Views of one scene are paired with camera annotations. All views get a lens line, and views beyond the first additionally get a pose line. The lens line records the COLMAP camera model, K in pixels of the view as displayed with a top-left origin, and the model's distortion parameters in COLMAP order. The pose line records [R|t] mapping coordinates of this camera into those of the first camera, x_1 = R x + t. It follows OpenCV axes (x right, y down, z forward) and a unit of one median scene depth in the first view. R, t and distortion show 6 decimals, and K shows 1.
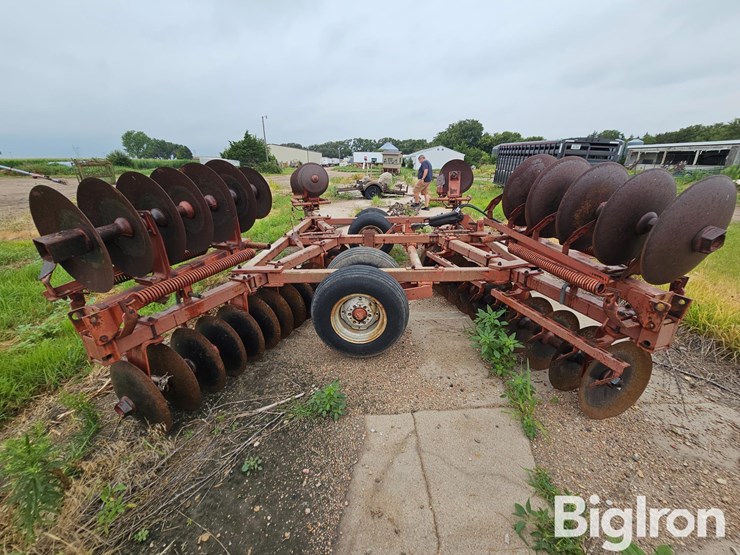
lens RADIAL K [[303.8, 0, 372.8], [0, 303.8, 271.8], [0, 0, 1]] dist [0.001551, -0.000017]
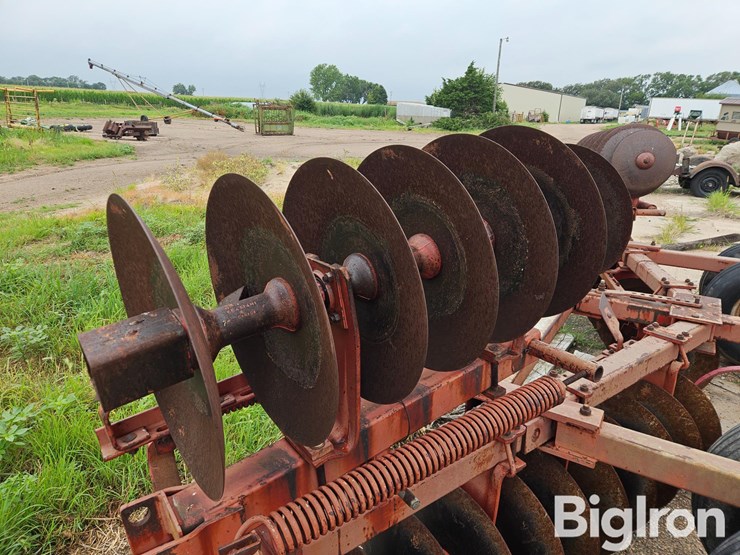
lens RADIAL K [[501.2, 0, 376.5], [0, 501.2, 265.3], [0, 0, 1]] dist [0.083360, -0.072955]
pose [[0.864907, 0.178957, -0.468945, -0.187350], [-0.203977, 0.978972, -0.002619, -0.091196], [0.458616, 0.097919, 0.883223, 0.216208]]
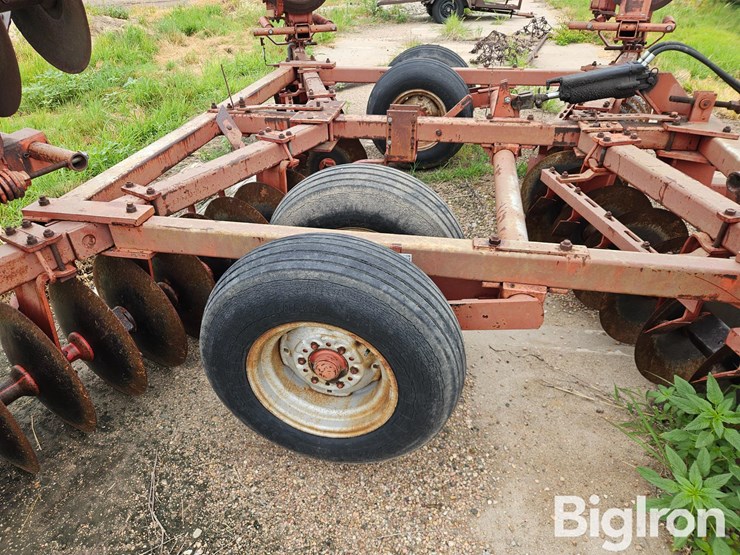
lens RADIAL K [[500.1, 0, 363.4], [0, 500.1, 272.9], [0, 0, 1]] dist [0.080815, -0.069984]
pose [[0.987046, 0.091426, -0.131839, 0.042839], [-0.059726, 0.972073, 0.226951, -0.067327], [0.148906, -0.216137, 0.964941, 0.275138]]
